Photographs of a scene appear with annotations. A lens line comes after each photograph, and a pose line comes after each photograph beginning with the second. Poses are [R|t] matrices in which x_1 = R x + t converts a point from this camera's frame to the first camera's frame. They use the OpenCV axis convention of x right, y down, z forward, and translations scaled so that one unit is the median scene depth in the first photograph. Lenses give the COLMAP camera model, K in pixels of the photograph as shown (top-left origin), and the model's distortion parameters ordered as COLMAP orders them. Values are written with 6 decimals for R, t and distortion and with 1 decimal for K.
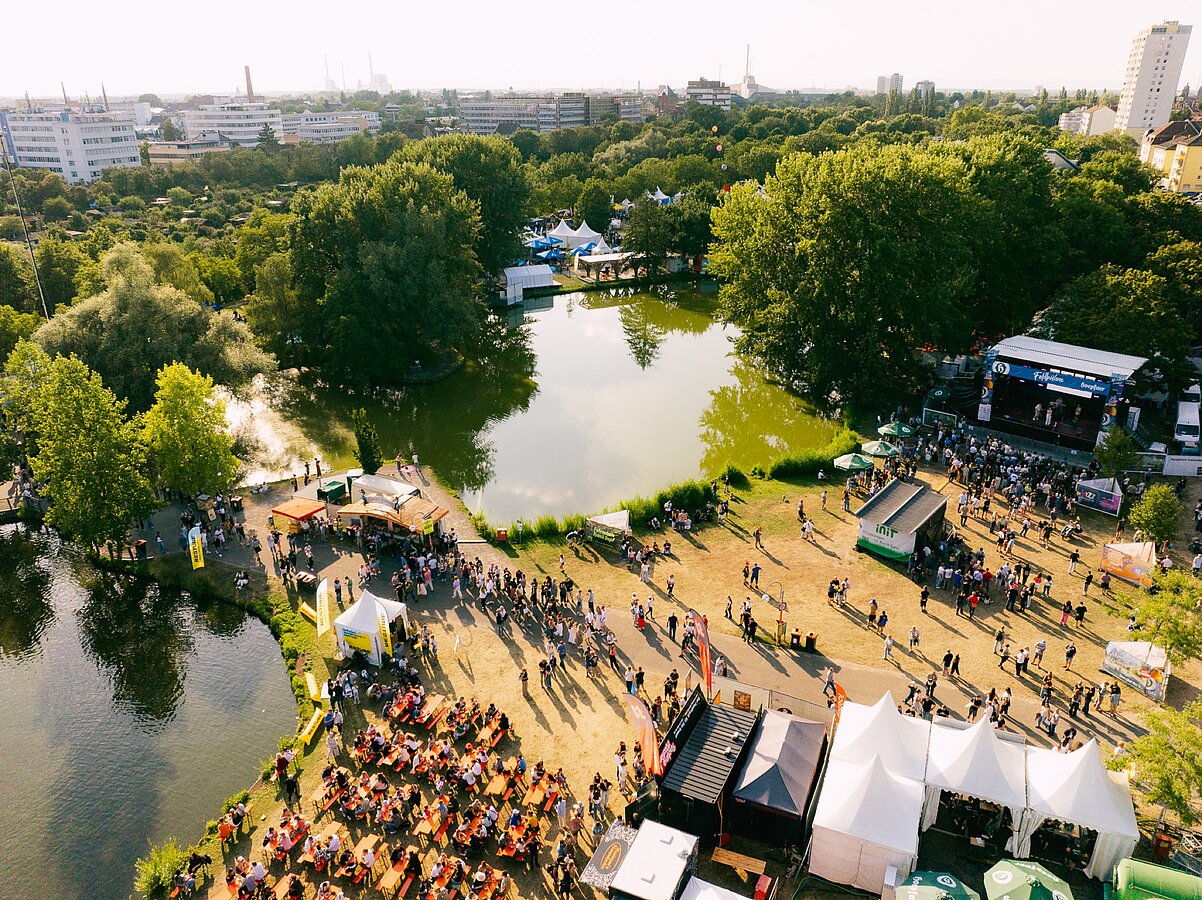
lens RADIAL K [[813.1, 0, 601.0], [0, 813.1, 450.0], [0, 0, 1]] dist [-0.030031, -0.001385]
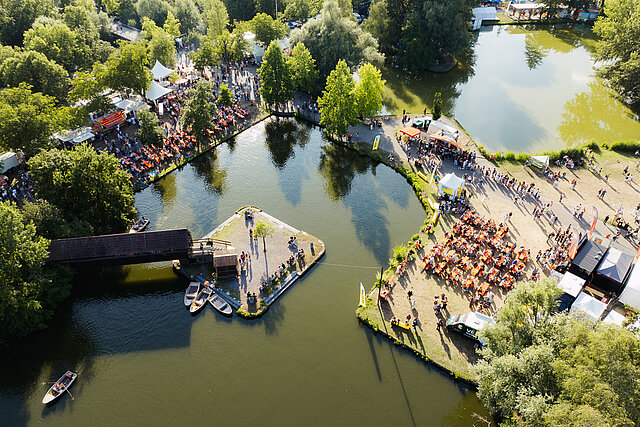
lens RADIAL K [[432.1, 0, 320.0], [0, 432.1, 213.5], [0, 0, 1]] dist [-0.036208, 0.002818]
pose [[0.953940, 0.206116, -0.217980, -0.293314], [-0.130243, 0.939099, 0.318009, -0.076395], [0.270251, -0.274971, 0.922689, -0.373198]]
